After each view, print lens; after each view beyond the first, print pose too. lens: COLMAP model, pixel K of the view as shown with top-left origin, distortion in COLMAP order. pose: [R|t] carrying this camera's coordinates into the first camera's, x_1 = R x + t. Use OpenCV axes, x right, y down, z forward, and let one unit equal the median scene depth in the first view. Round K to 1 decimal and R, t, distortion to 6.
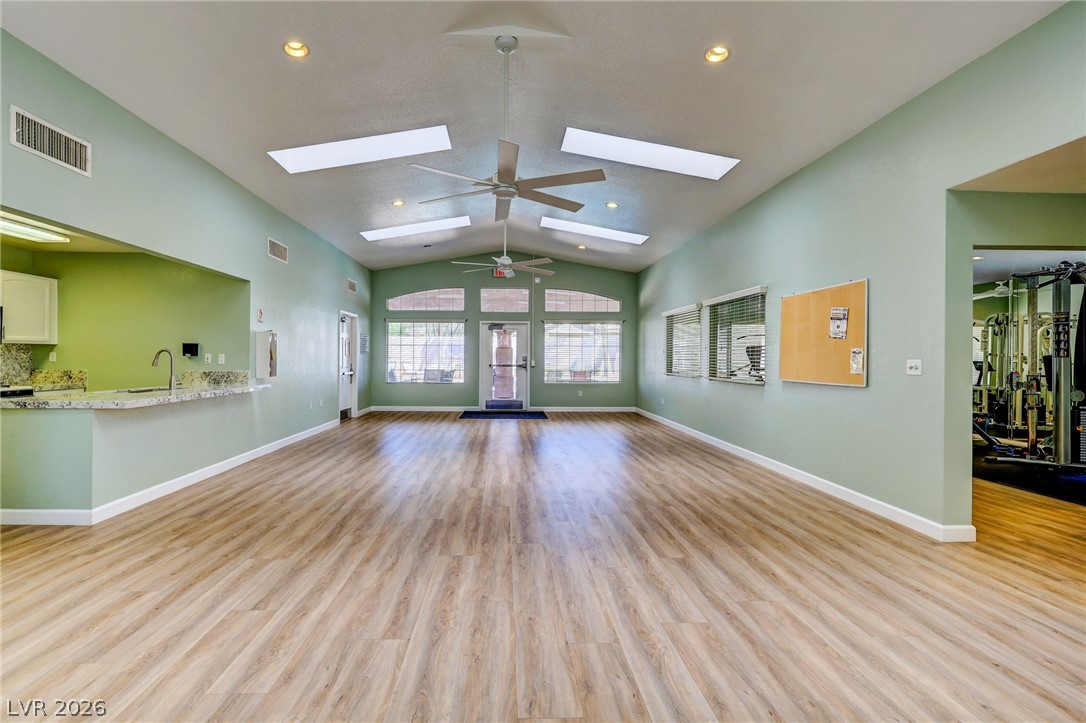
lens RADIAL K [[475.5, 0, 493.8], [0, 475.5, 360.8], [0, 0, 1]] dist [-0.003378, -0.000490]
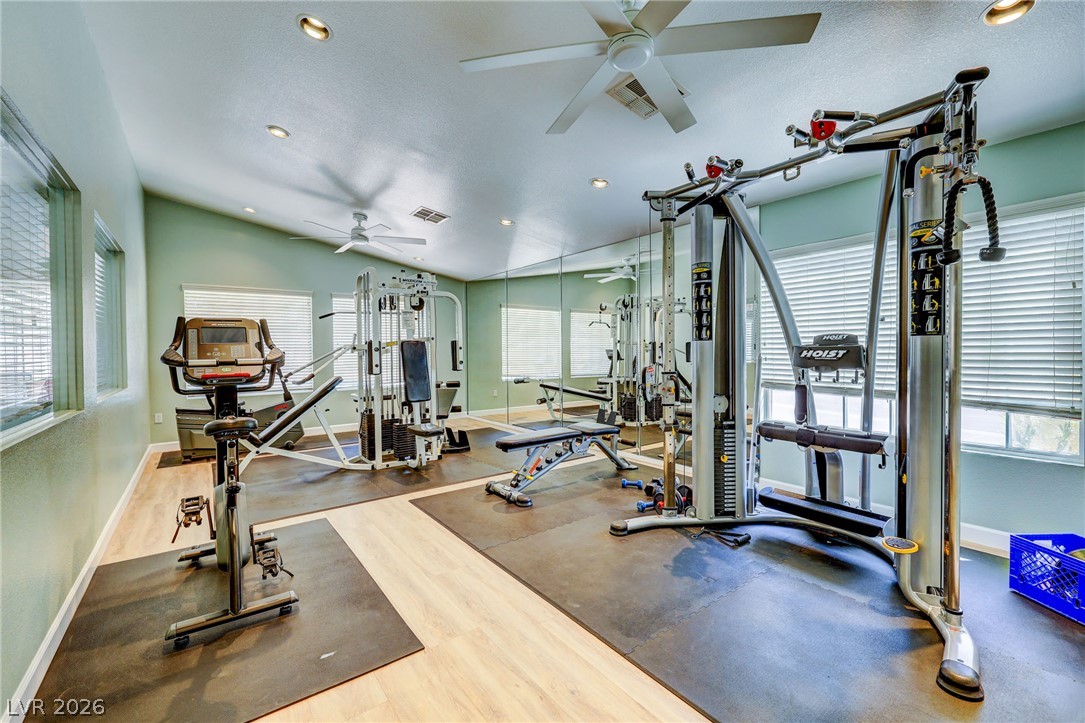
lens RADIAL K [[475.0, 0, 542.7], [0, 475.0, 356.9], [0, 0, 1]] dist [-0.003378, -0.000490]
pose [[0.796879, -0.015062, 0.603951, 0.186228], [0.009520, 0.999878, 0.012374, 0.001181], [-0.604064, -0.004111, 0.796926, 0.176772]]
